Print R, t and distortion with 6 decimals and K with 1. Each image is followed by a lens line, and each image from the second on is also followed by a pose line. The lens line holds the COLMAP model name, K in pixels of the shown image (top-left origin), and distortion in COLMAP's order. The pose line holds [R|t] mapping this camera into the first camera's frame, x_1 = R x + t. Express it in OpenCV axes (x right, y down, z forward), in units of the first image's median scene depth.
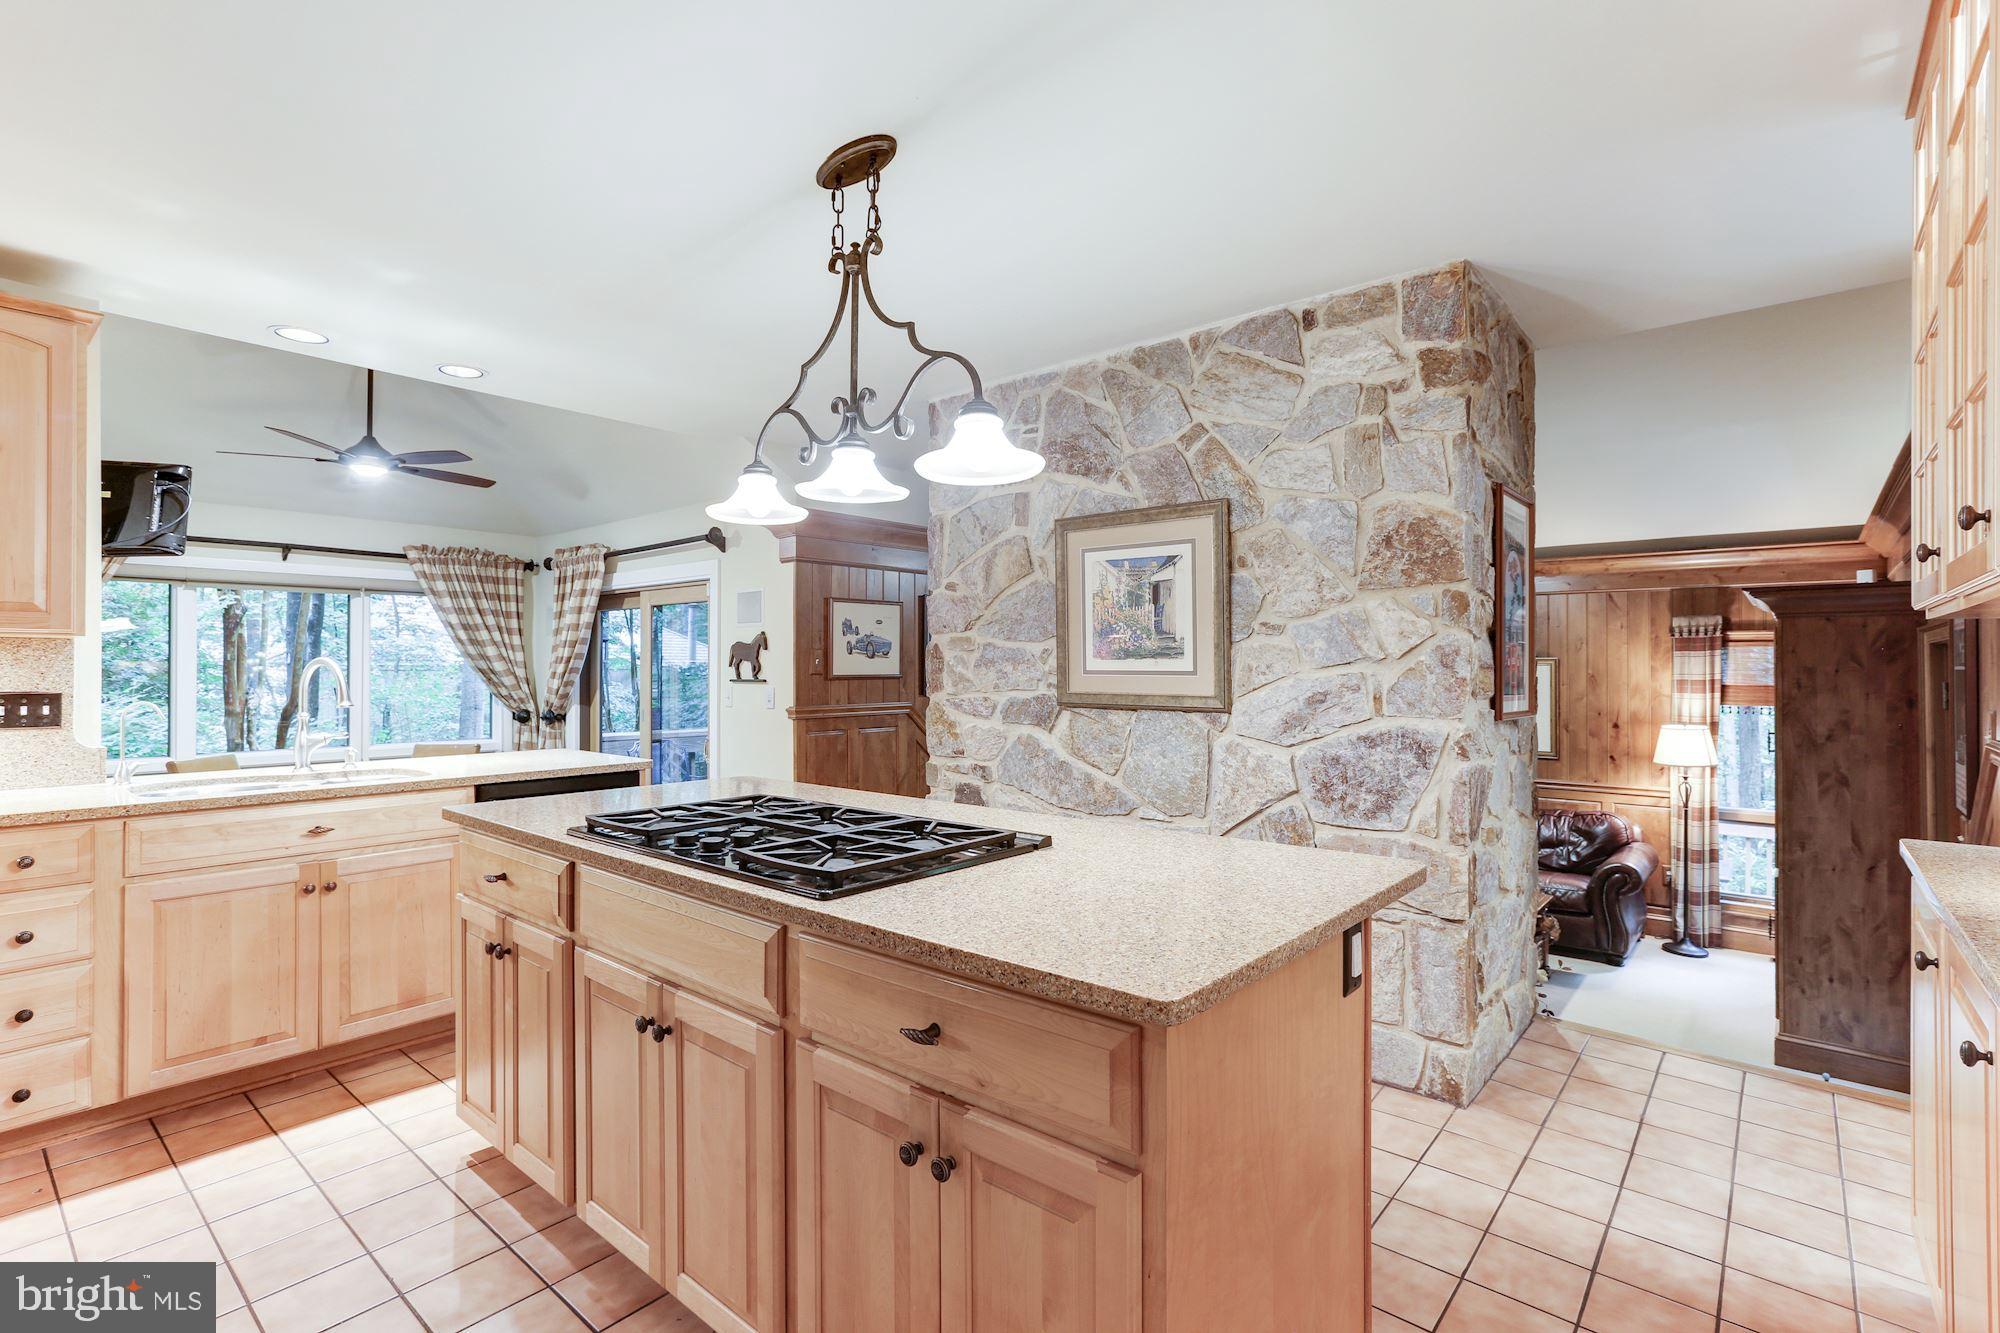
lens RADIAL K [[930.1, 0, 992.5], [0, 930.1, 661.7], [0, 0, 1]] dist [0.000266, 0.000874]
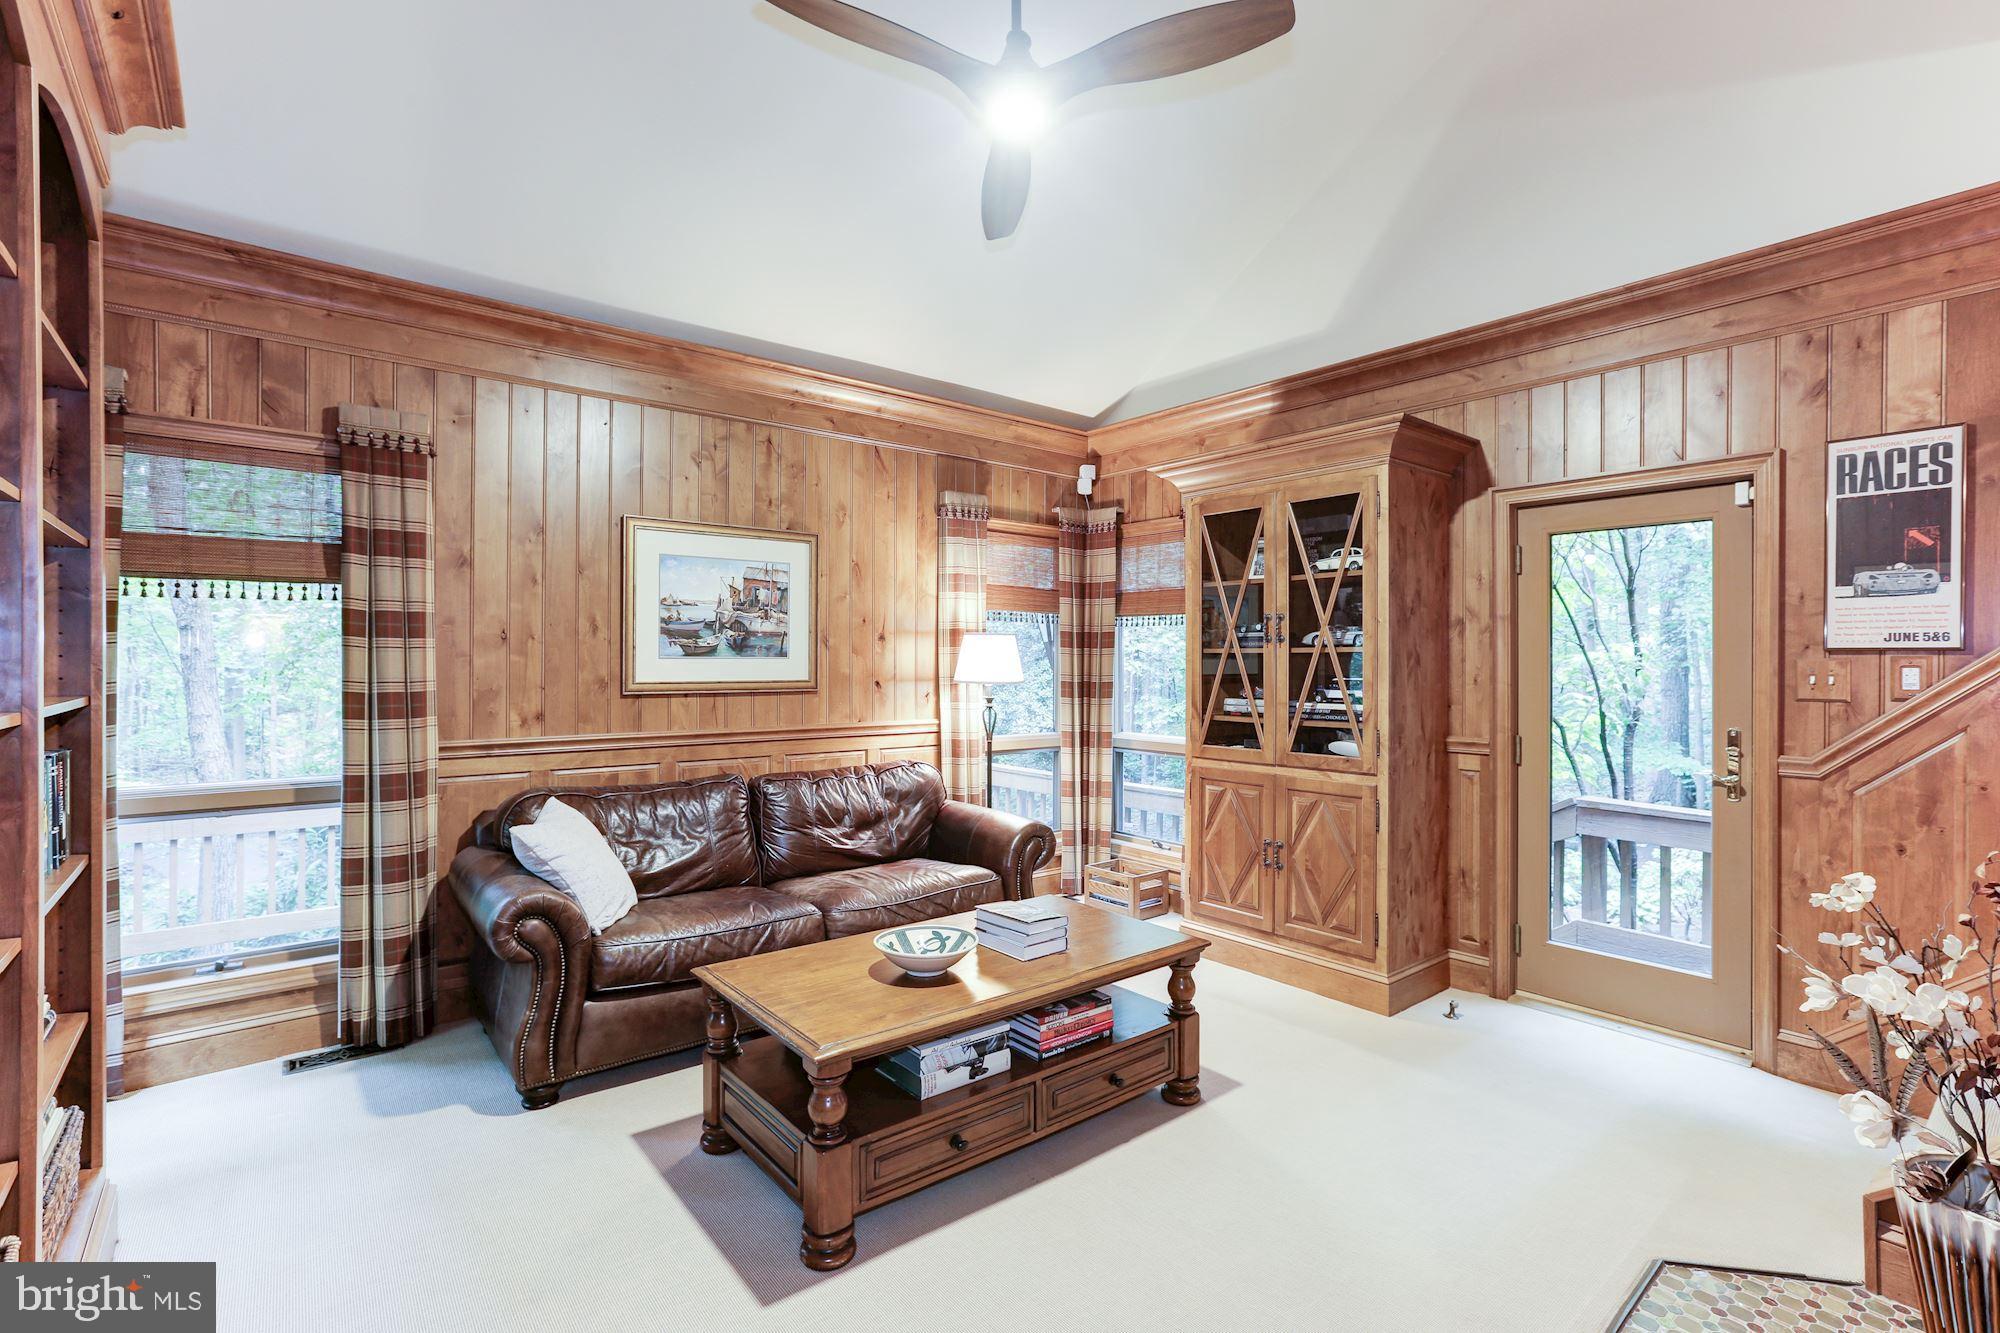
lens RADIAL K [[921.3, 0, 1029.9], [0, 921.3, 665.3], [0, 0, 1]] dist [0.008555, 0.000467]
pose [[0.164969, -0.004183, 0.986290, 0.006780], [-0.004292, 0.999978, 0.004959, 0.083883], [-0.986289, -0.005052, 0.164948, 0.760844]]
